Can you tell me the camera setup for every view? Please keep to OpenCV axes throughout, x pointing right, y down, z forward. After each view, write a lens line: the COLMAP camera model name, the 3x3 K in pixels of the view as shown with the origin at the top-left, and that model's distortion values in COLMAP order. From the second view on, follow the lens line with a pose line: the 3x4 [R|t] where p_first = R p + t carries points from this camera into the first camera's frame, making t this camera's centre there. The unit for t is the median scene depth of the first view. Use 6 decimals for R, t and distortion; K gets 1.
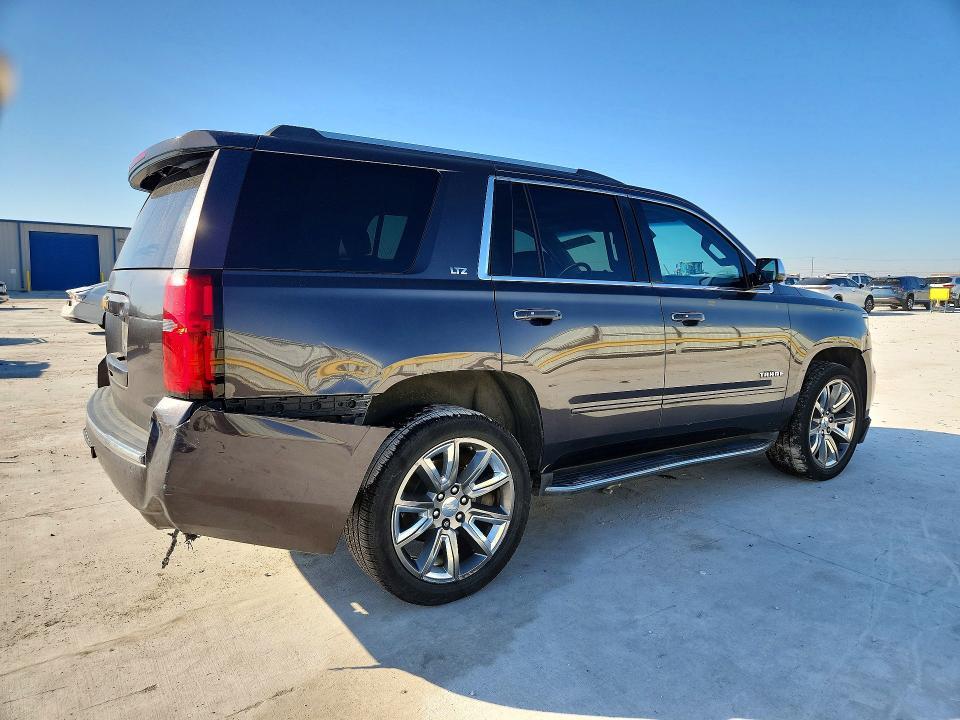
lens RADIAL K [[742.5, 0, 479.2], [0, 742.5, 359.2], [0, 0, 1]] dist [0.069440, -0.073194]
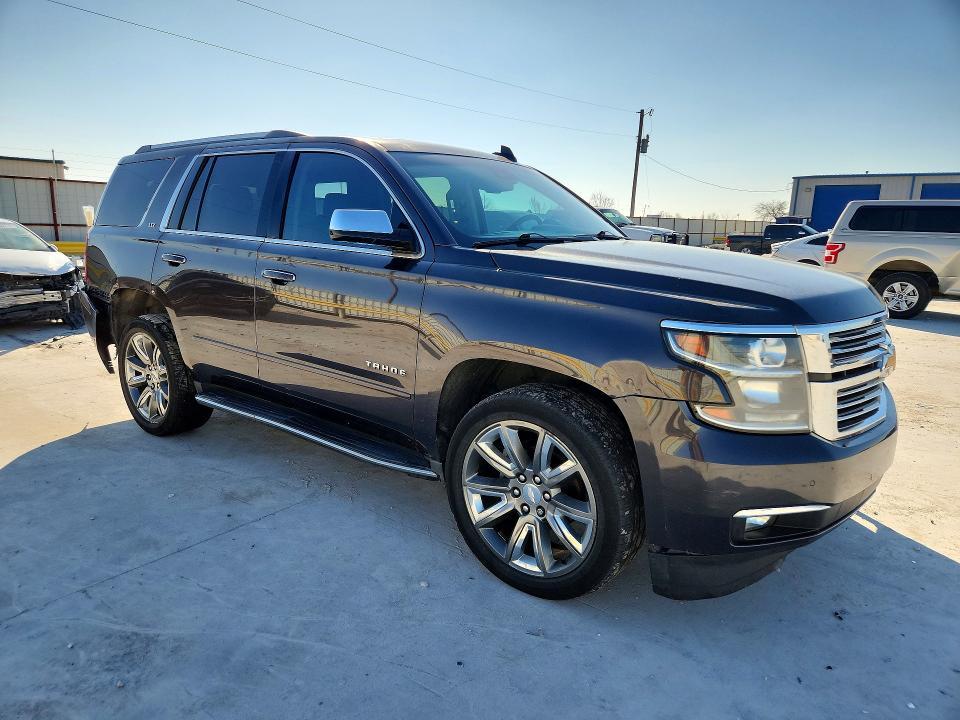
lens RADIAL K [[742.5, 0, 479.2], [0, 742.5, 359.2], [0, 0, 1]] dist [0.069440, -0.073194]
pose [[0.191617, 0.154839, -0.969179, 1.401235], [-0.168382, 0.978023, 0.122961, -0.112350], [0.966918, 0.139631, 0.213478, 1.176214]]
